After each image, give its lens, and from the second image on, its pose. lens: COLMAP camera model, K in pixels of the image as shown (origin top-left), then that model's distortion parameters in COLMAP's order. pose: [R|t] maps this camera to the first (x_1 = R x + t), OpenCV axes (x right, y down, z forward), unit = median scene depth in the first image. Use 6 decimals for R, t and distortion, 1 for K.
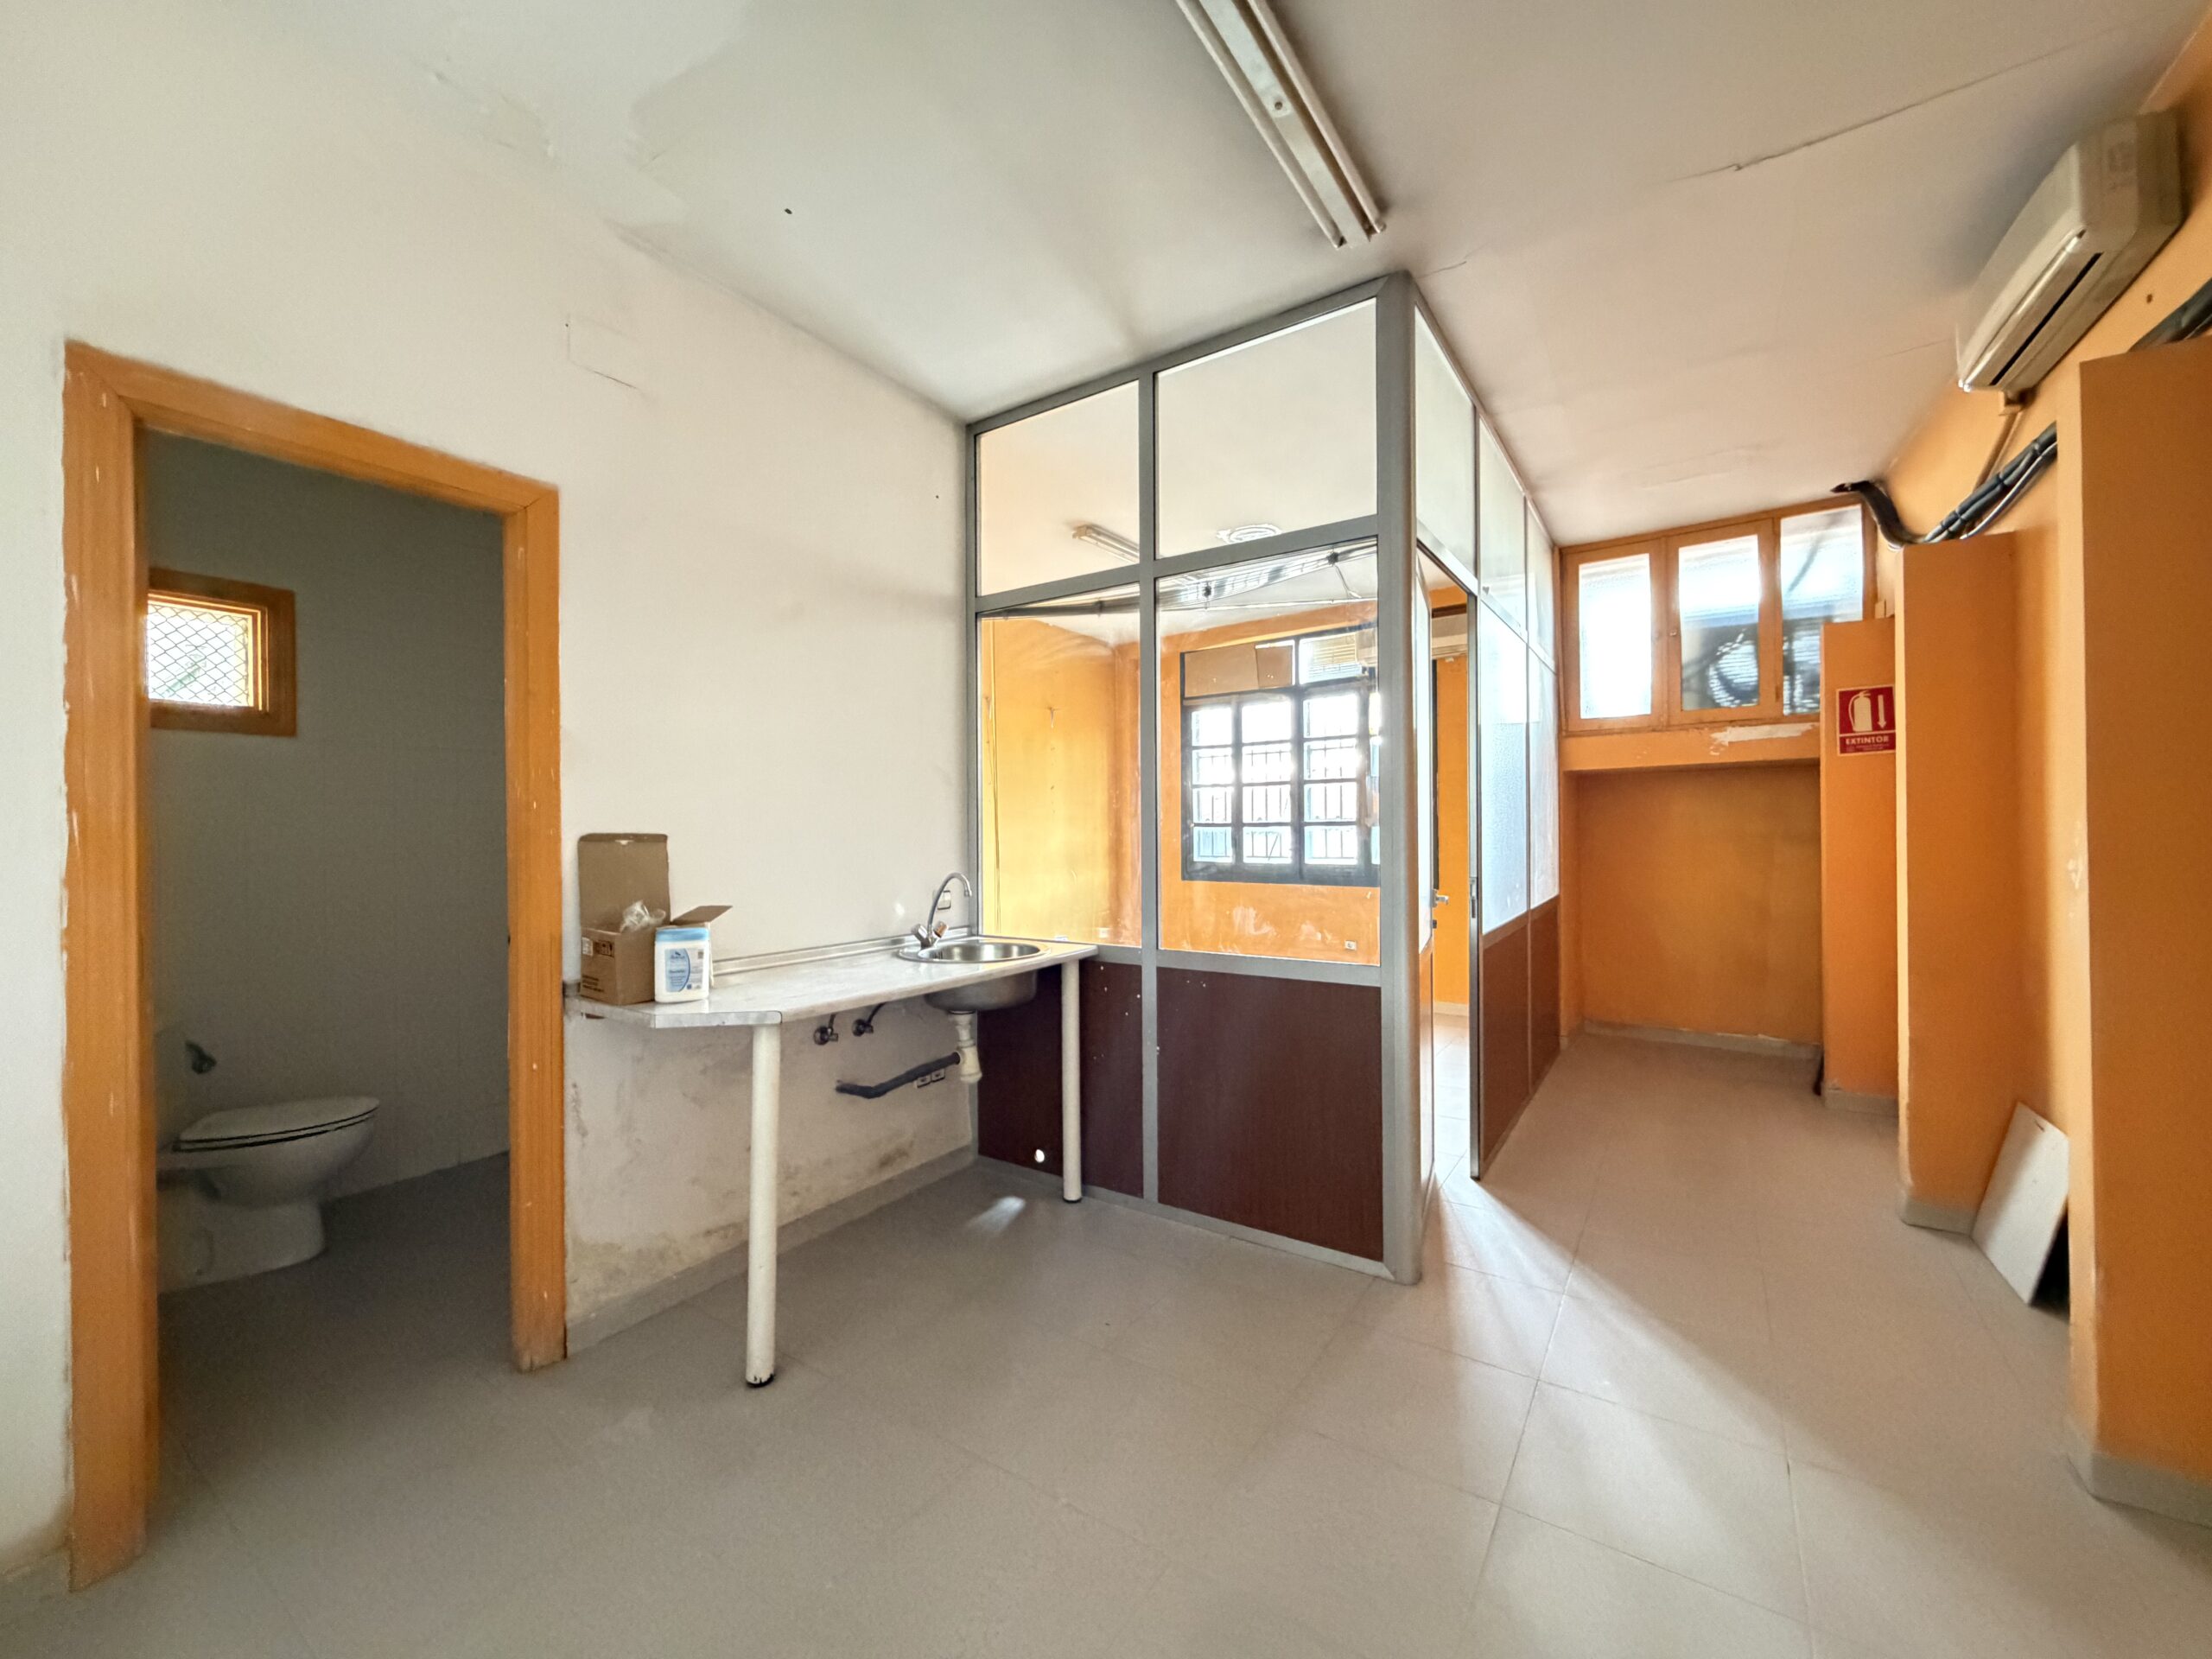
lens RADIAL K [[875.6, 0, 1106.0], [0, 875.6, 829.5], [0, 0, 1]] dist [-0.000489, 0.000052]
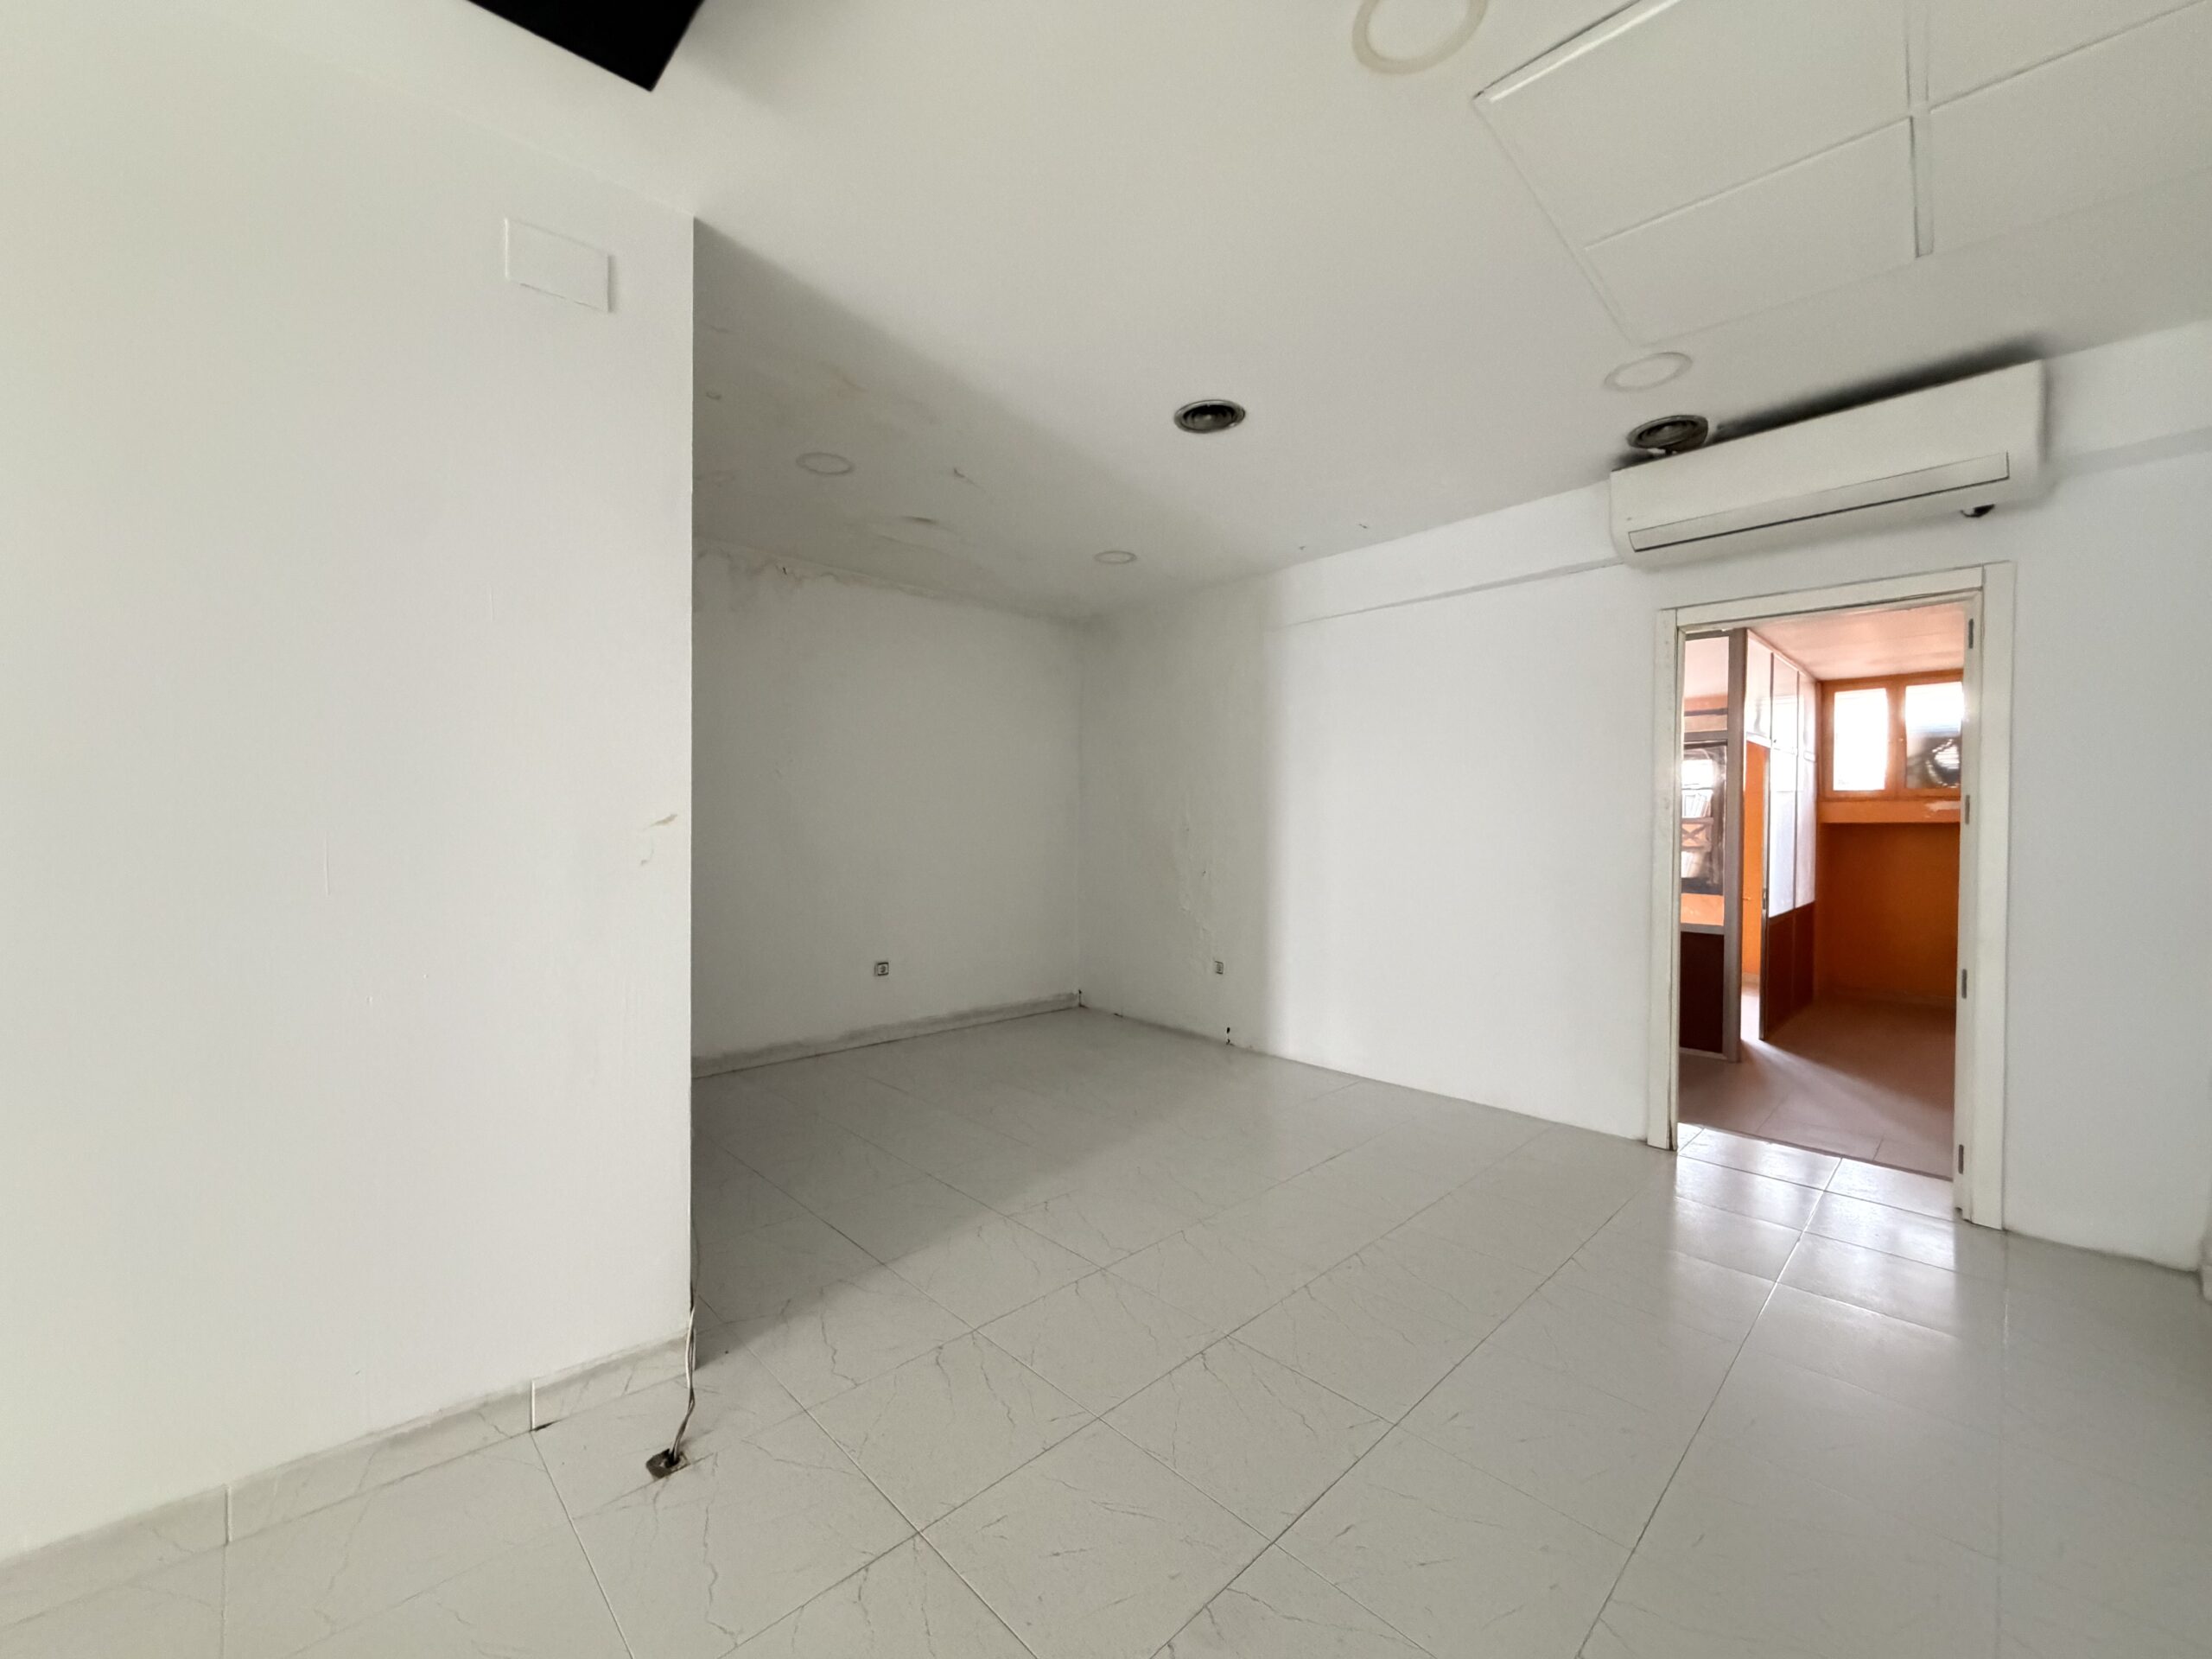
lens RADIAL K [[875.6, 0, 1106.0], [0, 875.6, 829.5], [0, 0, 1]] dist [-0.000489, 0.000052]
pose [[0.977830, 0.017102, -0.208700, -0.433326], [-0.015399, 0.999834, 0.009784, -0.052541], [0.208832, -0.006353, 0.977931, -0.864287]]
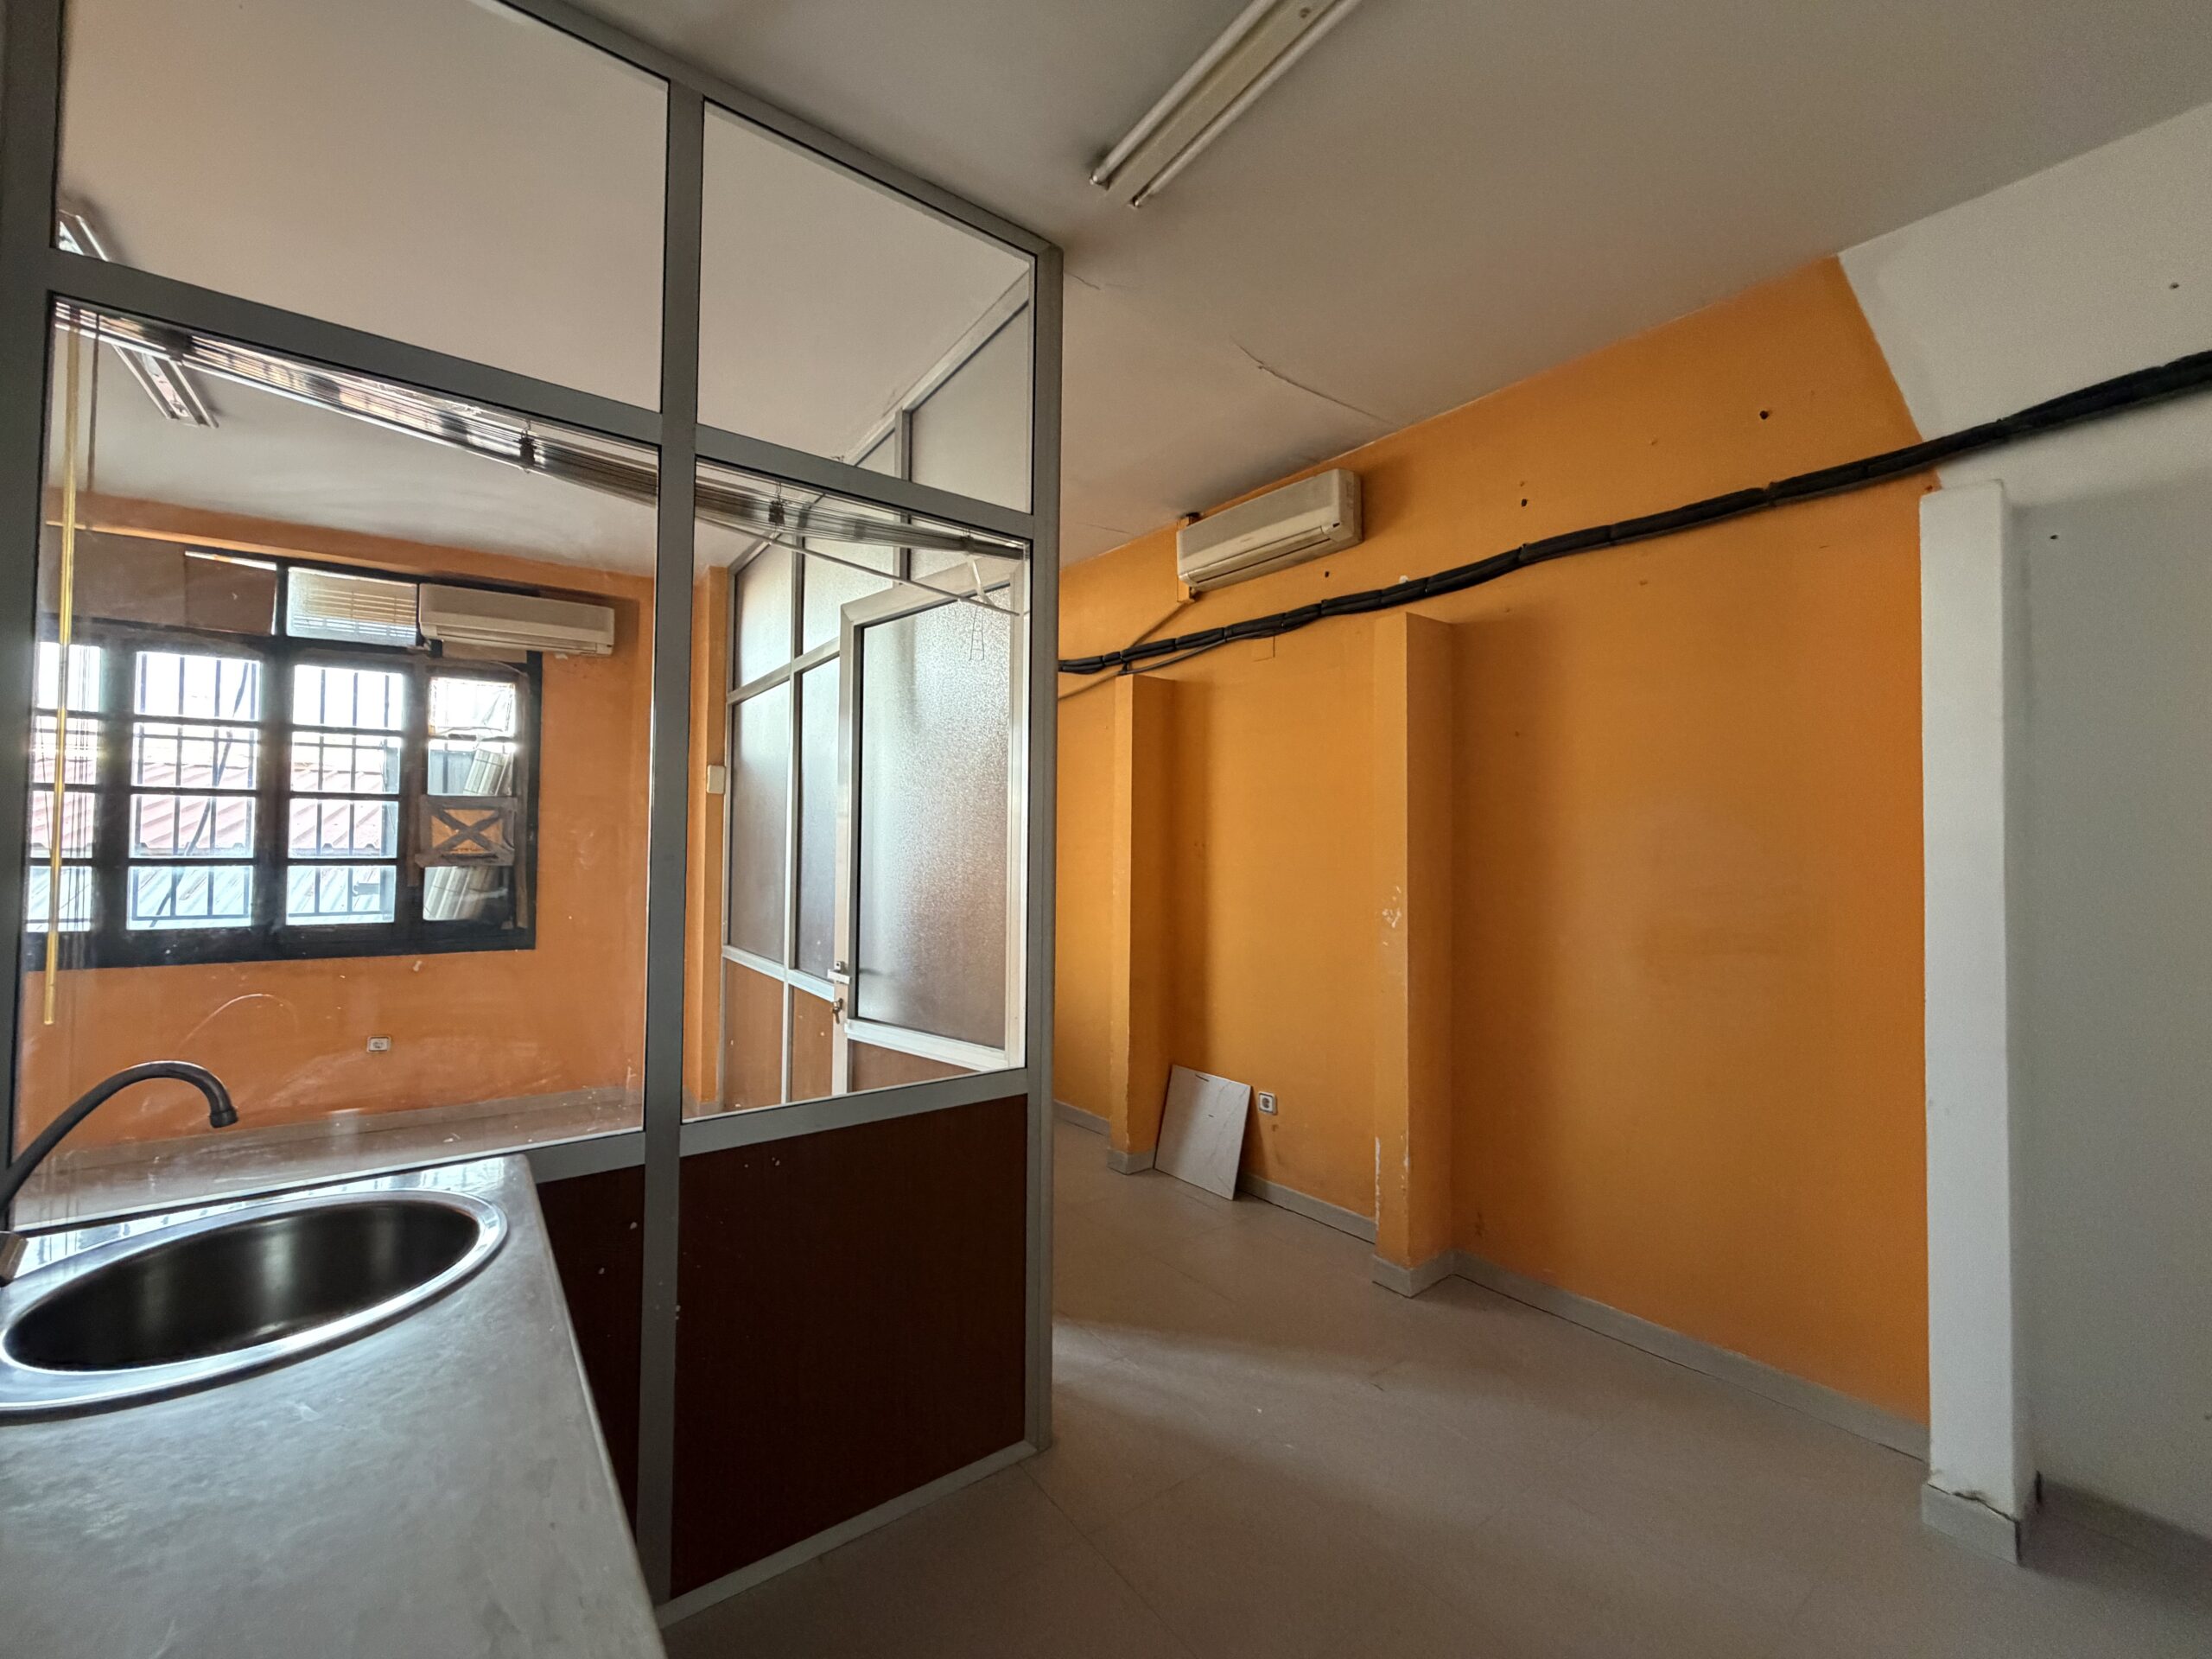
lens RADIAL K [[875.6, 0, 1106.0], [0, 875.6, 829.5], [0, 0, 1]] dist [-0.000489, 0.000052]
pose [[0.347372, 0.035448, 0.937057, -0.214248], [-0.010050, 0.999369, -0.034080, -0.018481], [-0.937674, 0.002421, 0.347509, 0.324451]]
